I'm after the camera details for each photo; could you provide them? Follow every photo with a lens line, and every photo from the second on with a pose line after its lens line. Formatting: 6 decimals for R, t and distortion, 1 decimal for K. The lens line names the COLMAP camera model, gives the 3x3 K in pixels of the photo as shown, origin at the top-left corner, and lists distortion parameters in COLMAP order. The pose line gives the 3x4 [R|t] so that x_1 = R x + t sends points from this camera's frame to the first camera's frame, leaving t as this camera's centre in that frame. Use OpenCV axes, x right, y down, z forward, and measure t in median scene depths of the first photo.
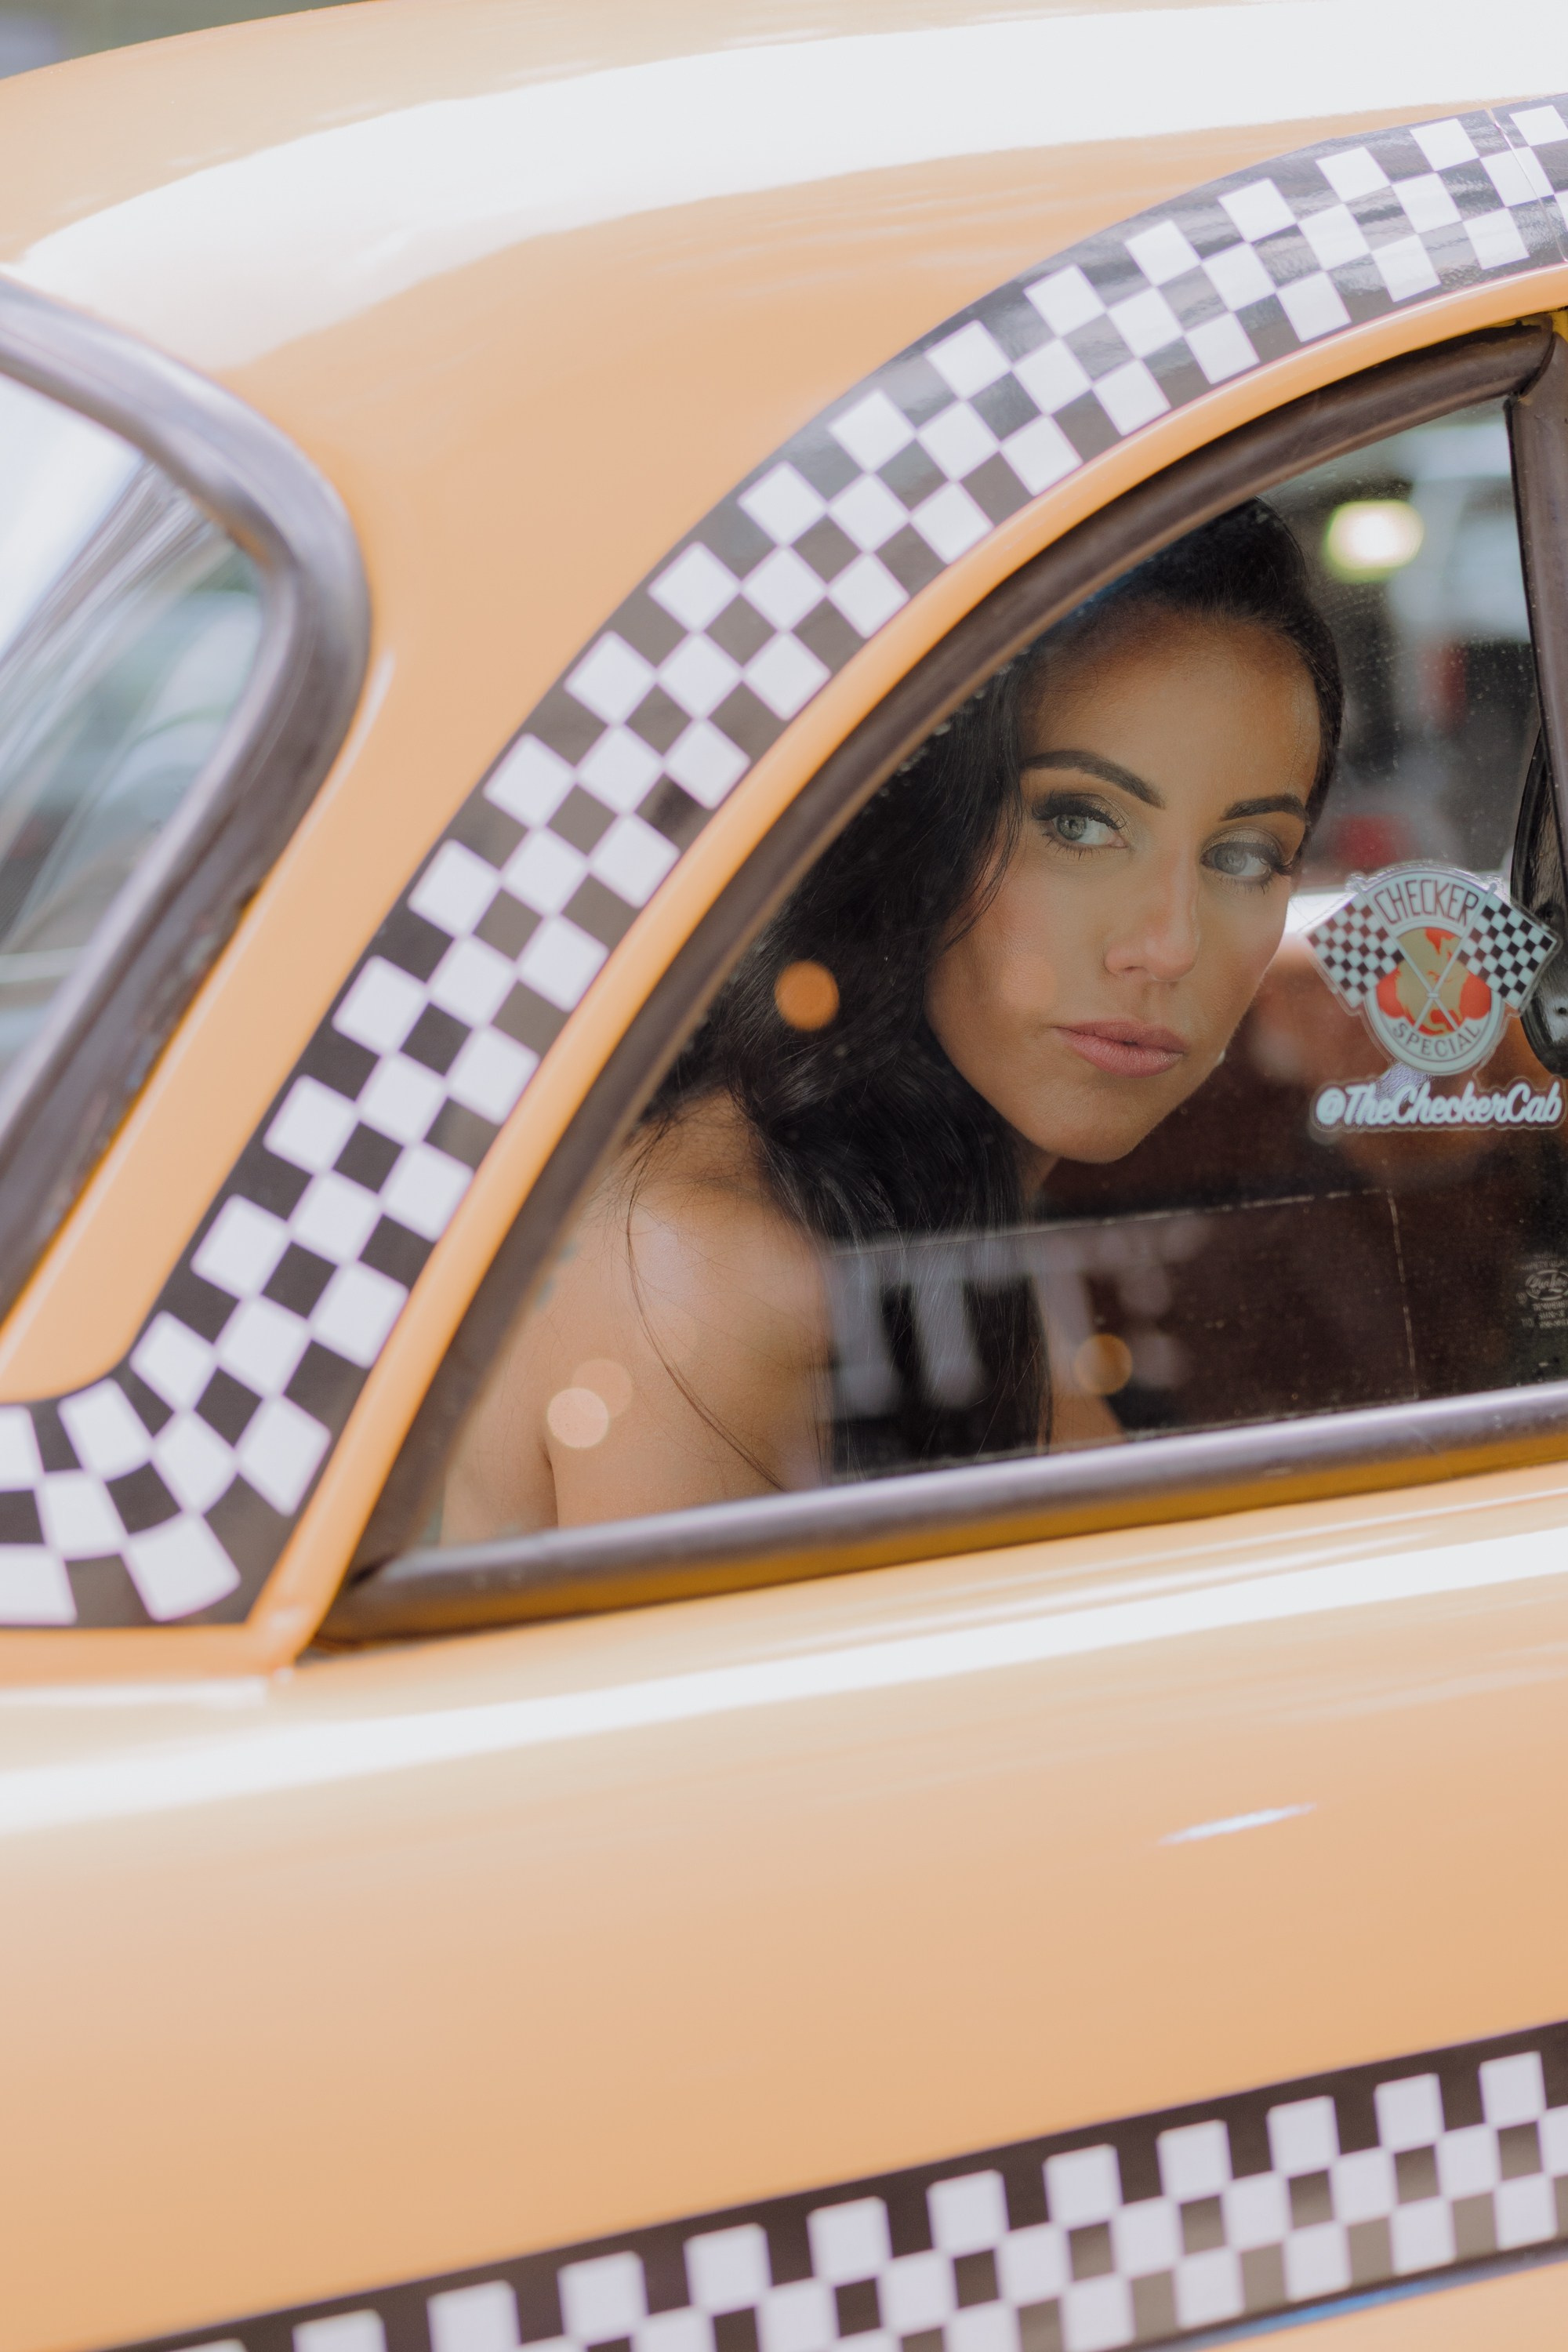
lens RADIAL K [[3352.0, 0, 782.9], [0, 3352.0, 1178.3], [0, 0, 1]] dist [0.004712, -0.065573]
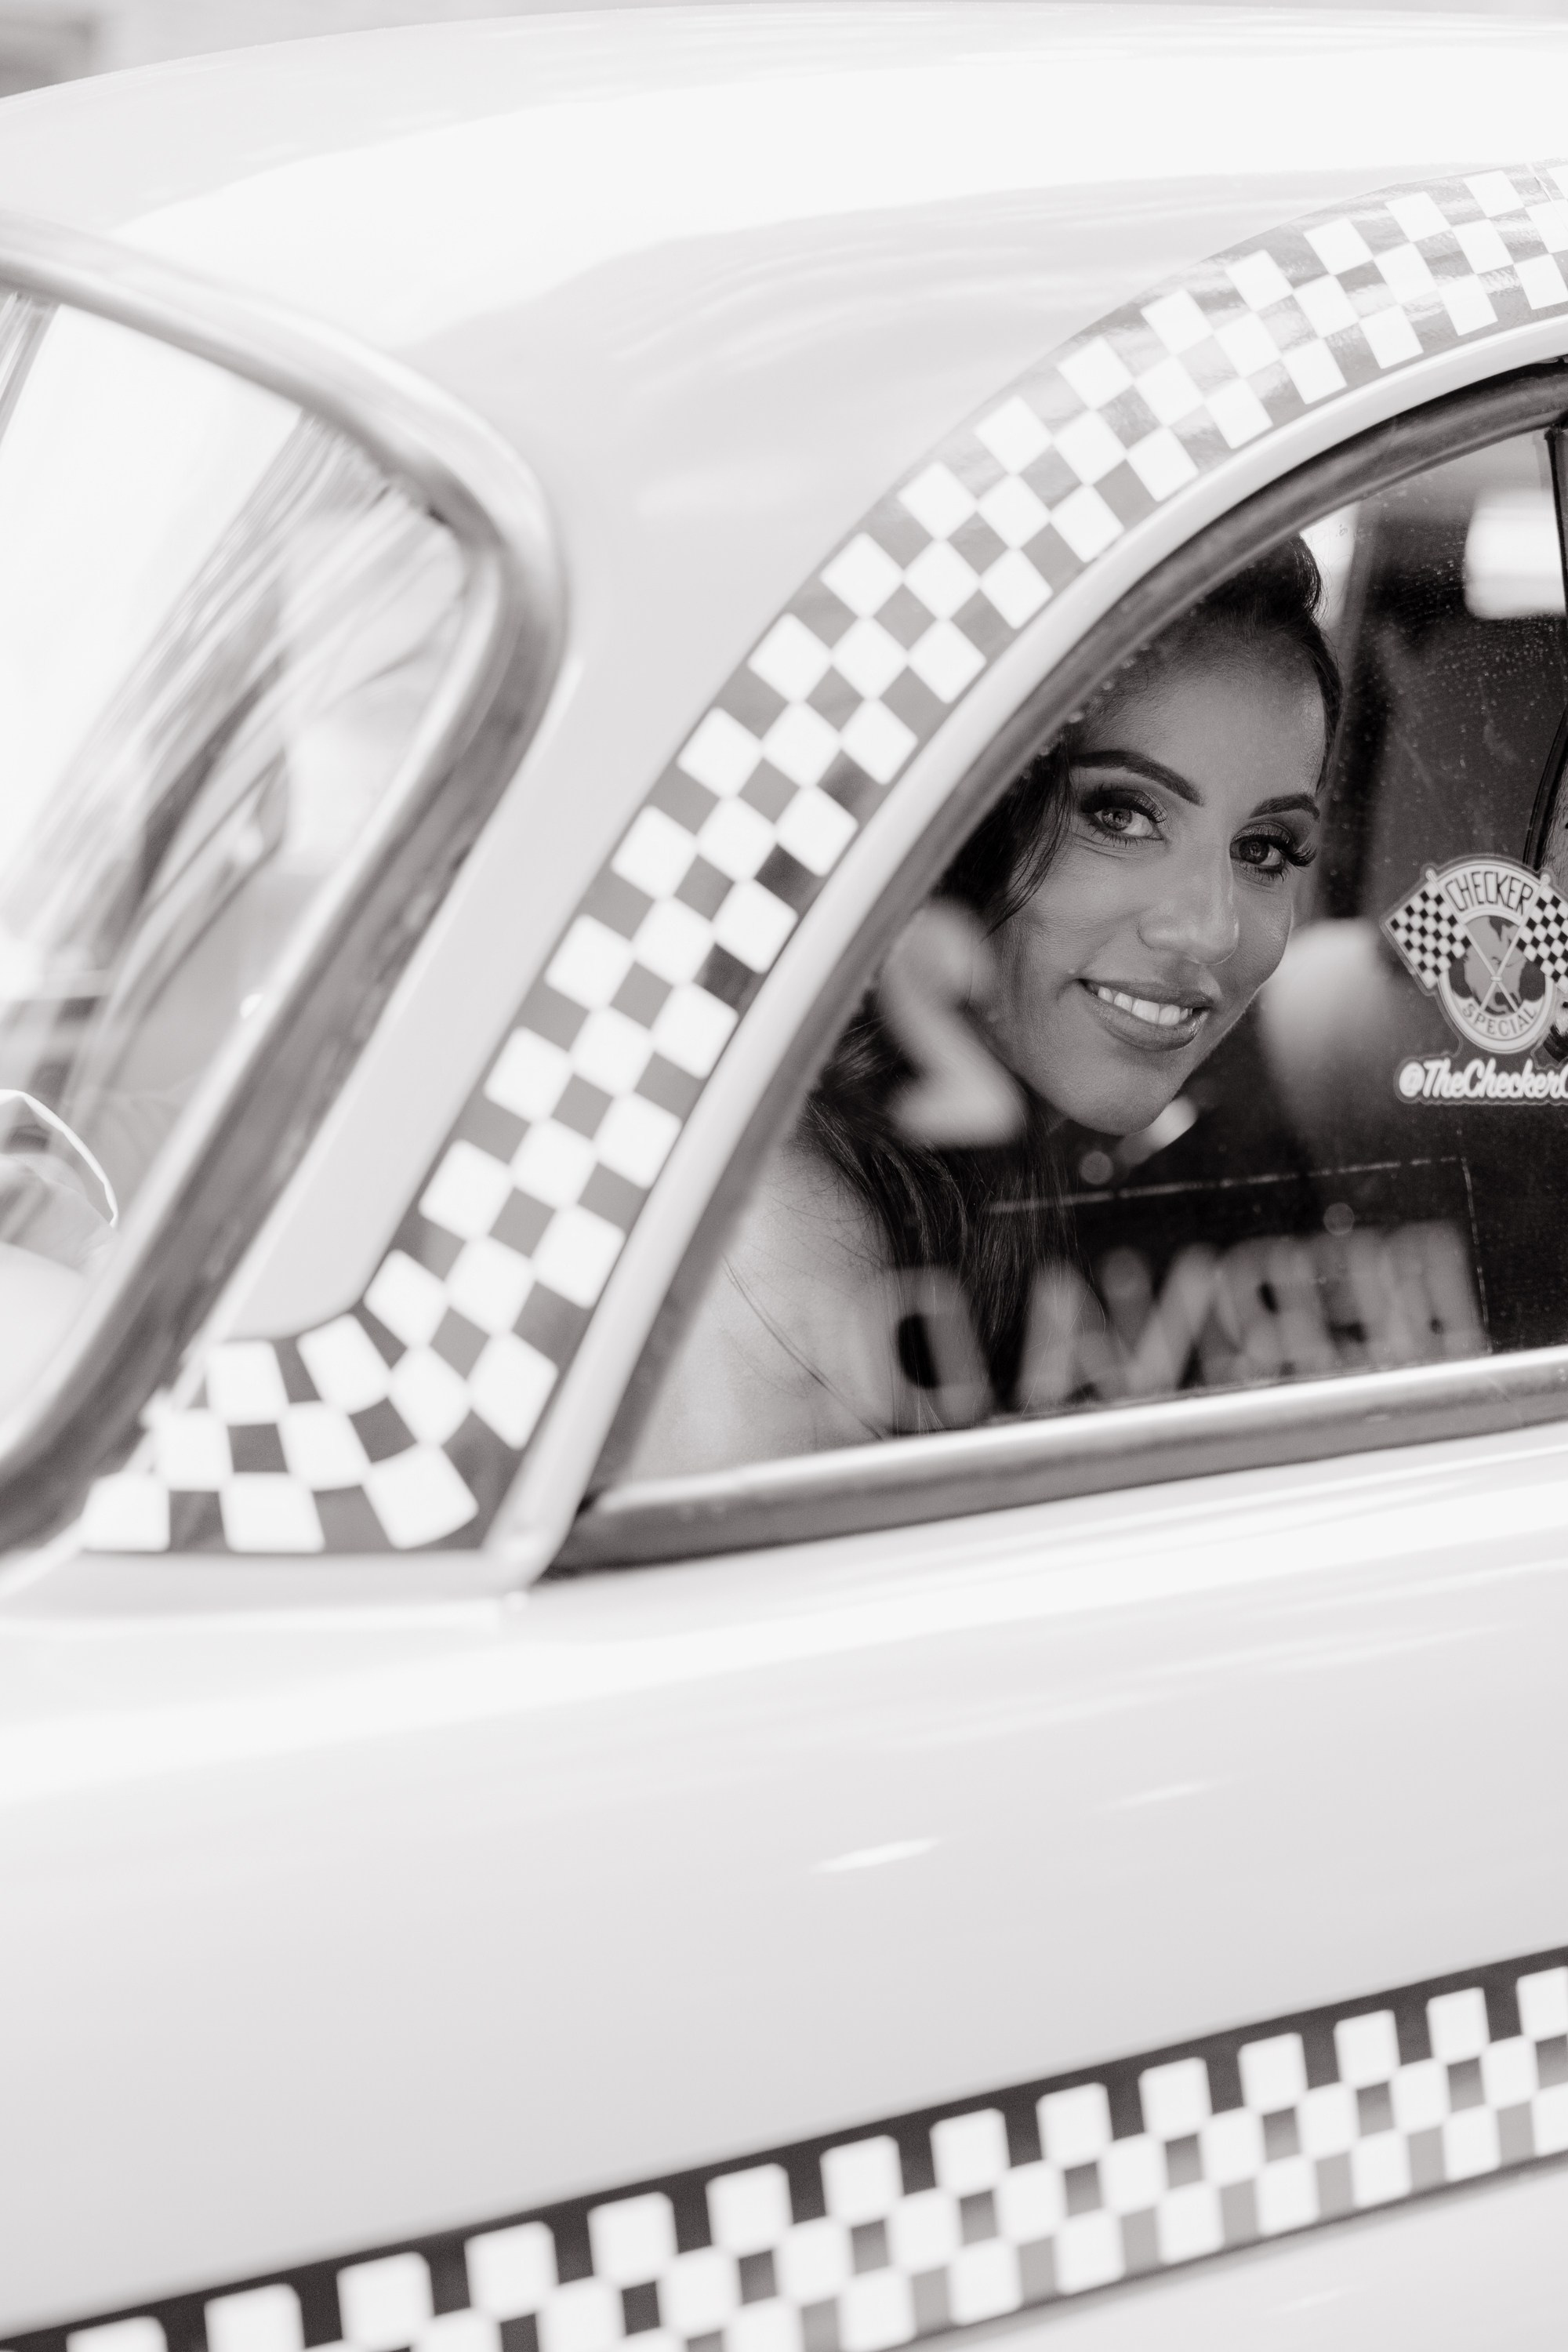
lens RADIAL K [[3383.5, 0, 783.8], [0, 3383.5, 1133.0], [0, 0, 1]] dist [-0.022125, 0.001163]
pose [[0.992852, 0.012532, 0.118689, -0.163450], [-0.009792, 0.999672, -0.023645, 0.023040], [-0.118946, 0.022314, 0.992650, -0.047286]]
